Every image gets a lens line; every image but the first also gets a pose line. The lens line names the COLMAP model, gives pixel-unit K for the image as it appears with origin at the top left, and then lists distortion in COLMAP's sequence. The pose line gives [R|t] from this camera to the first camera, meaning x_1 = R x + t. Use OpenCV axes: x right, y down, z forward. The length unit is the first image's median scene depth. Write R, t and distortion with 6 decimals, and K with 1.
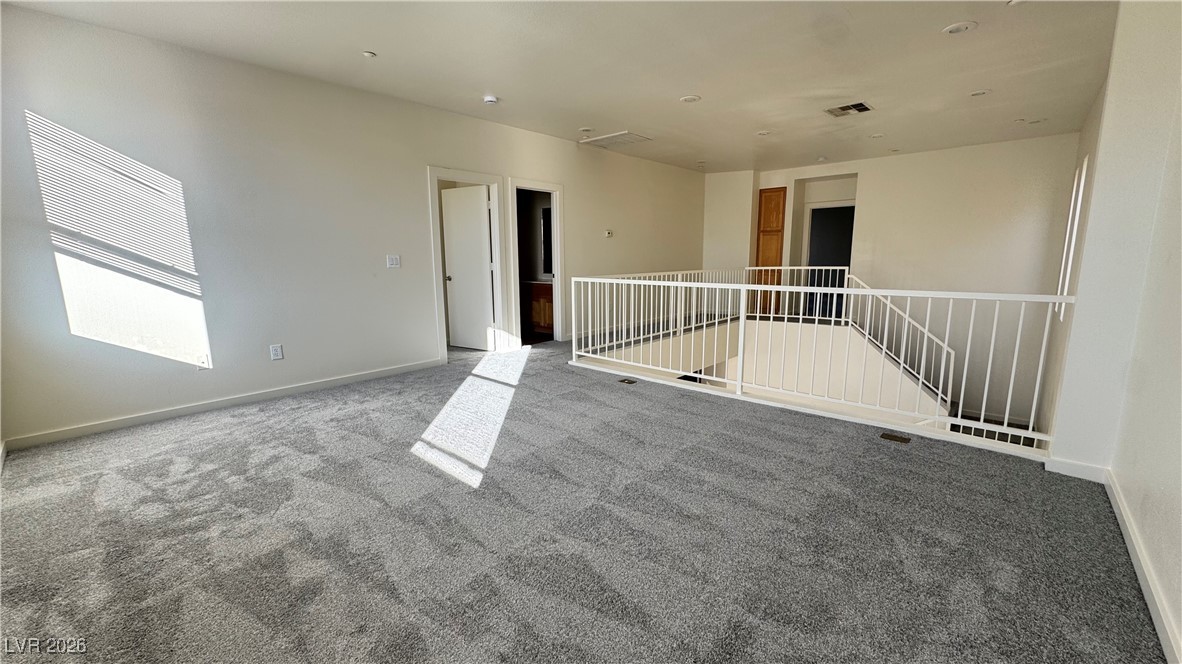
lens RADIAL K [[470.8, 0, 591.0], [0, 470.8, 332.0], [0, 0, 1]] dist [-0.000678, 0.000008]
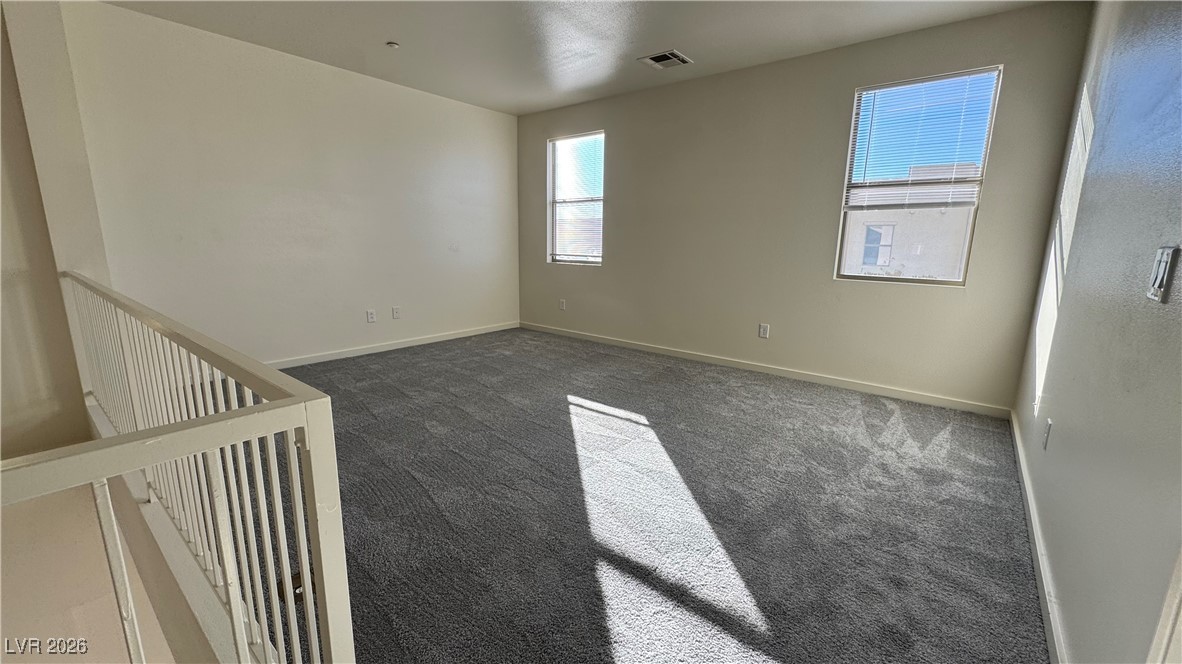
lens RADIAL K [[470.8, 0, 591.0], [0, 470.8, 332.0], [0, 0, 1]] dist [-0.000678, 0.000008]
pose [[-0.997945, 0.004735, -0.063894, -0.179361], [-0.018263, 0.934866, 0.354531, -0.316598], [0.061411, 0.354969, -0.932859, 1.890150]]
